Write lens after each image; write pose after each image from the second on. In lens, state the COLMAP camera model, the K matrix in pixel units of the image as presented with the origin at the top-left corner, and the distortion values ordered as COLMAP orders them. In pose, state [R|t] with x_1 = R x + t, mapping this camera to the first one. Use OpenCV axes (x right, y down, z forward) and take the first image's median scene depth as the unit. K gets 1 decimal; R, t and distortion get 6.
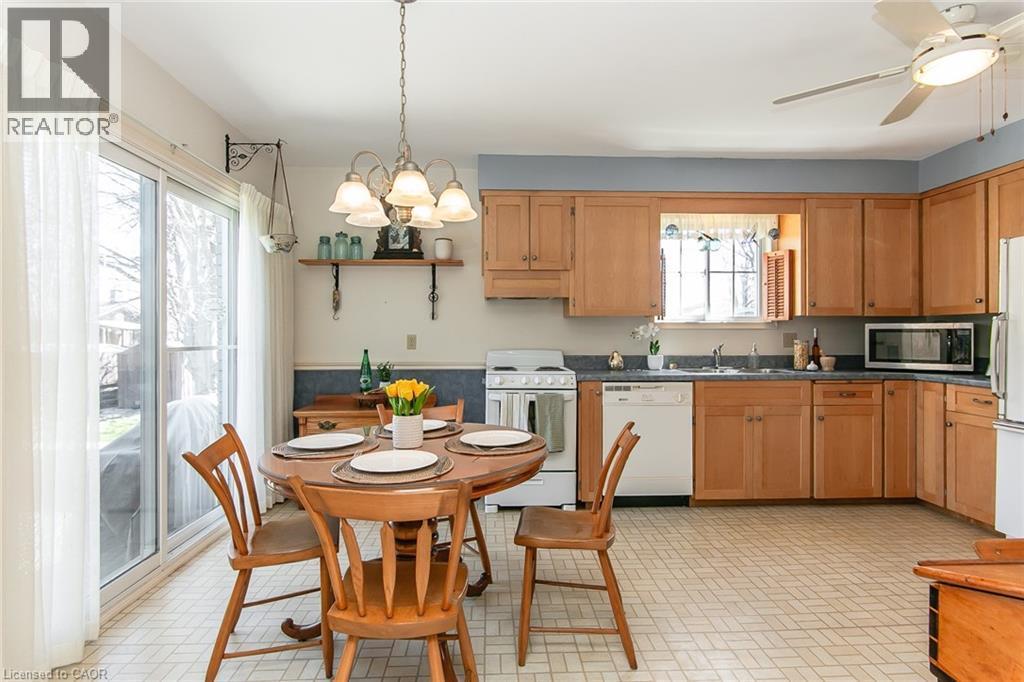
lens RADIAL K [[546.2, 0, 513.4], [0, 546.2, 340.5], [0, 0, 1]] dist [-0.001408, -0.000609]
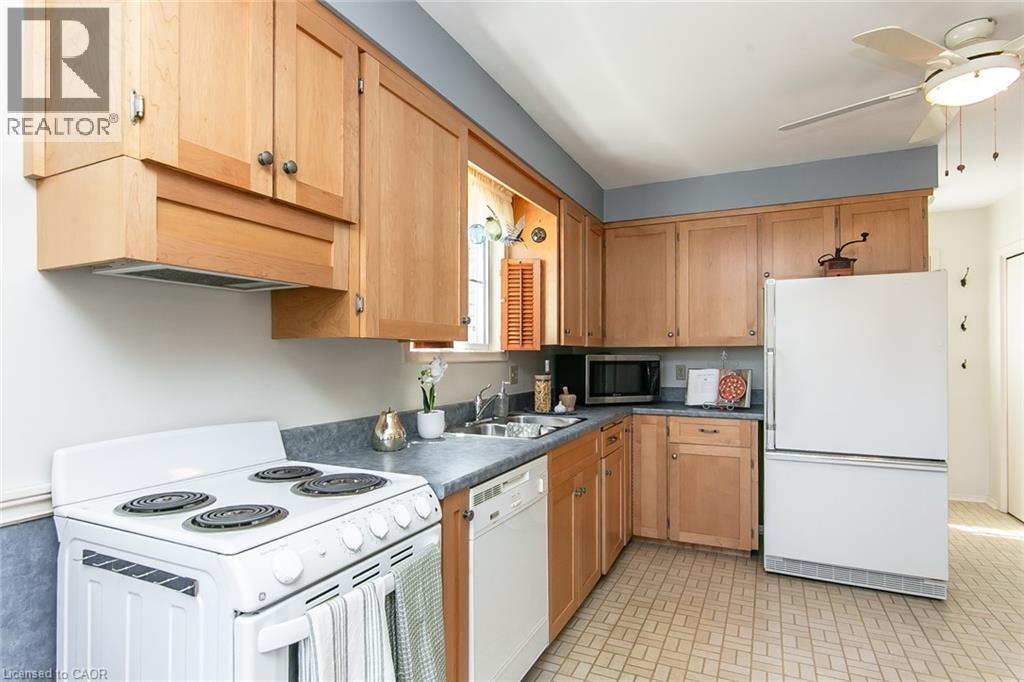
lens RADIAL K [[534.8, 0, 510.3], [0, 534.8, 355.5], [0, 0, 1]] dist [-0.002616, -0.000592]
pose [[0.471726, -0.000676, 0.881745, -0.191559], [0.008674, 0.999955, -0.003874, -0.027862], [-0.881702, 0.009475, 0.471711, 0.698998]]
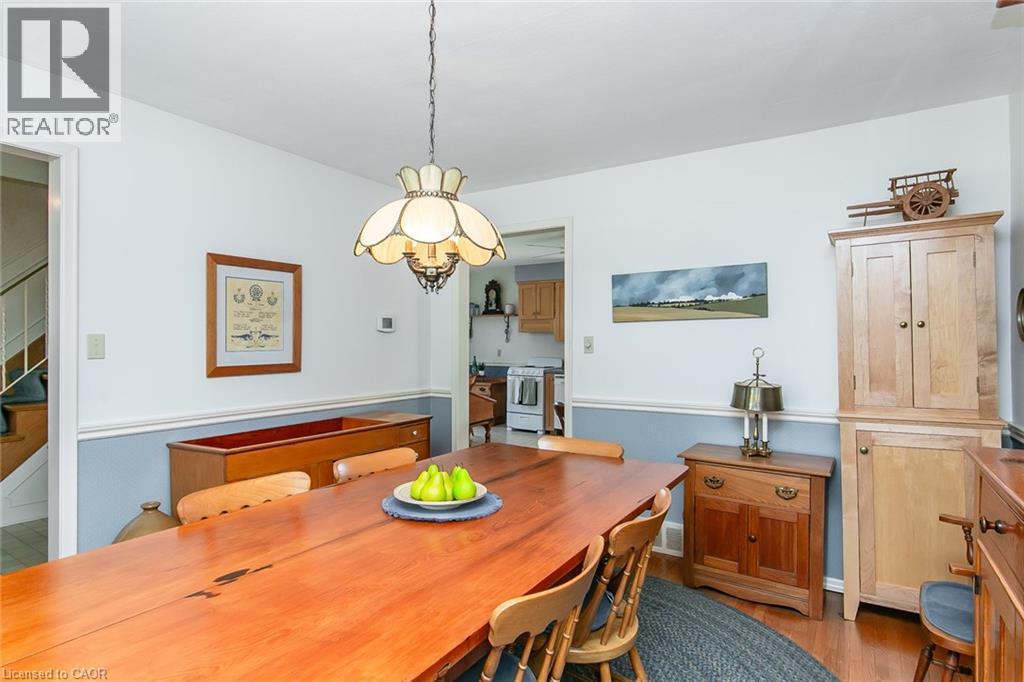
lens RADIAL K [[546.2, 0, 513.4], [0, 546.2, 340.5], [0, 0, 1]] dist [-0.001408, -0.000609]
pose [[0.815331, 0.001133, -0.578994, 1.136241], [-0.007894, 0.999927, -0.009161, -0.027669], [0.578941, 0.012040, 0.815280, -0.722969]]
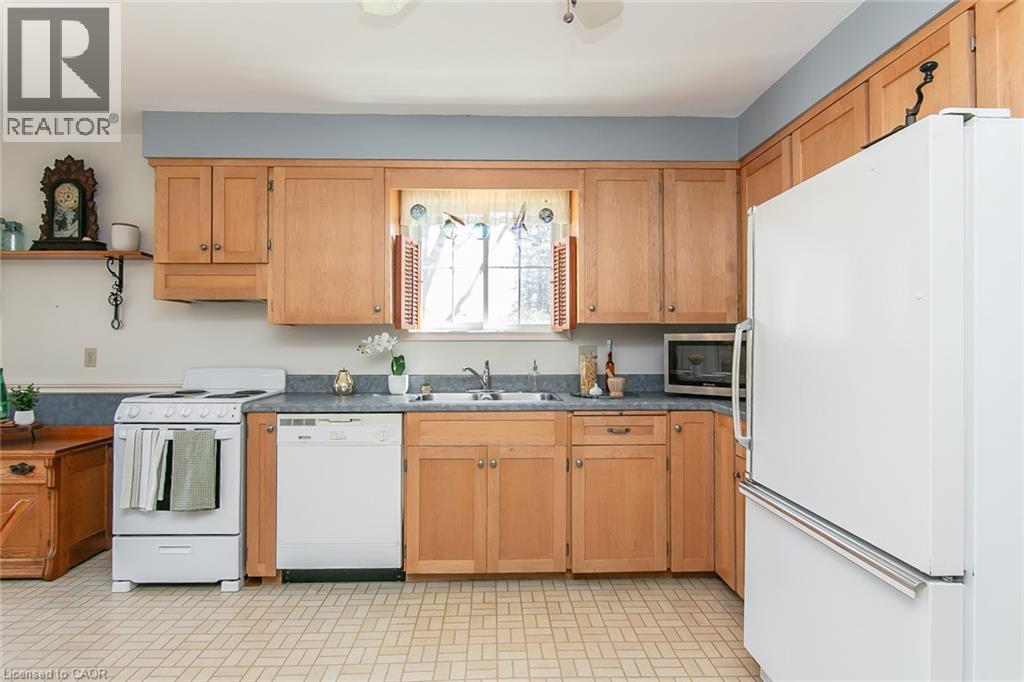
lens RADIAL K [[546.2, 0, 513.4], [0, 546.2, 340.5], [0, 0, 1]] dist [-0.001408, -0.000609]
pose [[0.999882, -0.000280, -0.015382, 0.450506], [0.000027, 0.999864, -0.016486, -0.009061], [0.015385, 0.016484, 0.999746, 0.245609]]
